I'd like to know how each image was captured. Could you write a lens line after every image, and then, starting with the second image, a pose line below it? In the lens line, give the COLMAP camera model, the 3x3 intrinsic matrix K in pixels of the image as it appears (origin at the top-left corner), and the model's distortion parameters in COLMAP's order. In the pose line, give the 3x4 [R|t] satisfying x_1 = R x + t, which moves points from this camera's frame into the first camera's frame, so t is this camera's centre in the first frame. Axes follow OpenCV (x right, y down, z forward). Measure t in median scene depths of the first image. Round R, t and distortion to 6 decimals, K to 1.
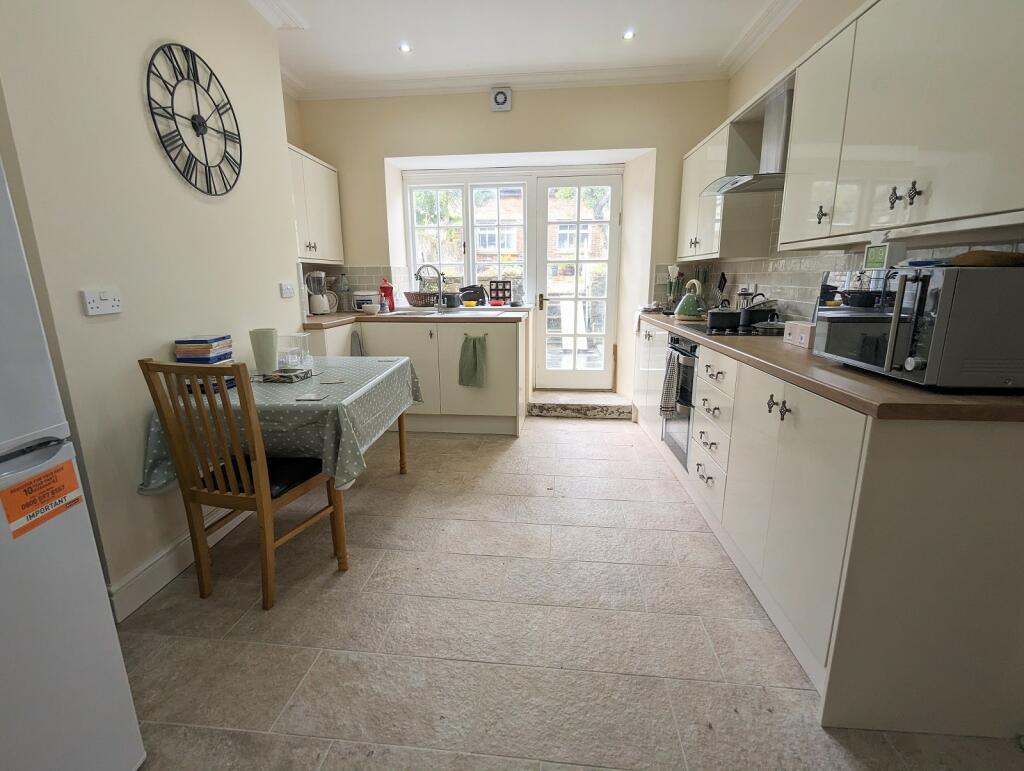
lens RADIAL K [[479.5, 0, 509.9], [0, 479.5, 380.2], [0, 0, 1]] dist [-0.002063, -0.000469]
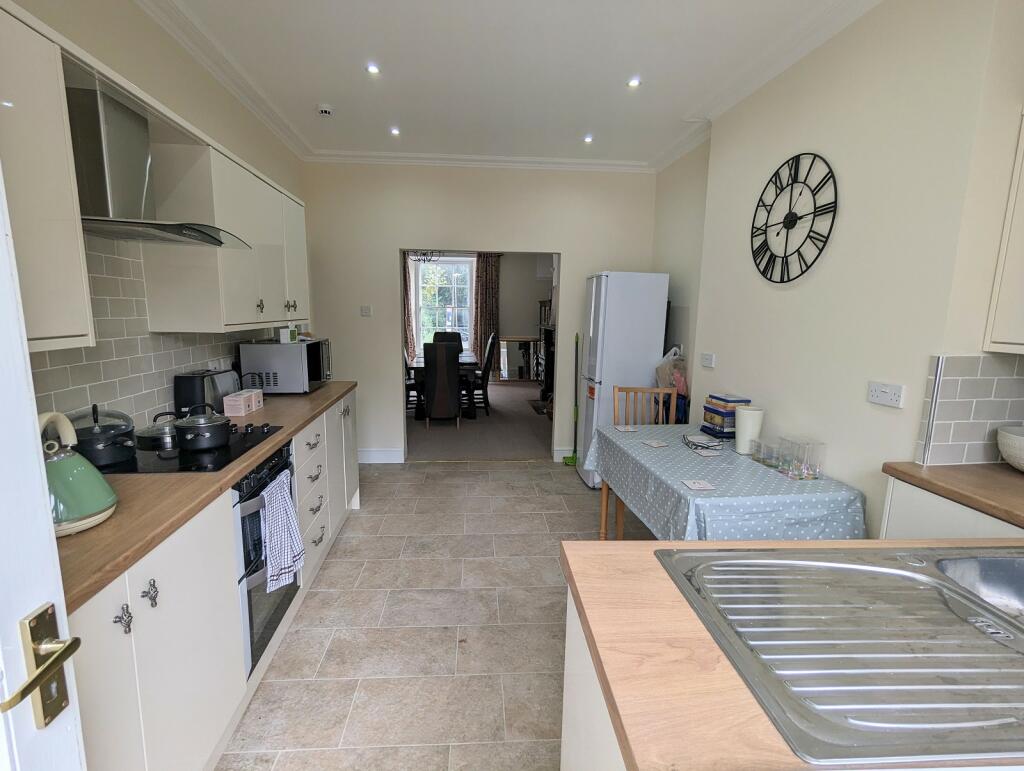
lens RADIAL K [[479.5, 0, 509.2], [0, 479.5, 388.5], [0, 0, 1]] dist [-0.002063, -0.000469]
pose [[-0.984341, 0.016578, -0.175493, 0.178661], [-0.049326, 0.929891, 0.364512, -0.543891], [0.169232, 0.367461, -0.914512, 2.027282]]
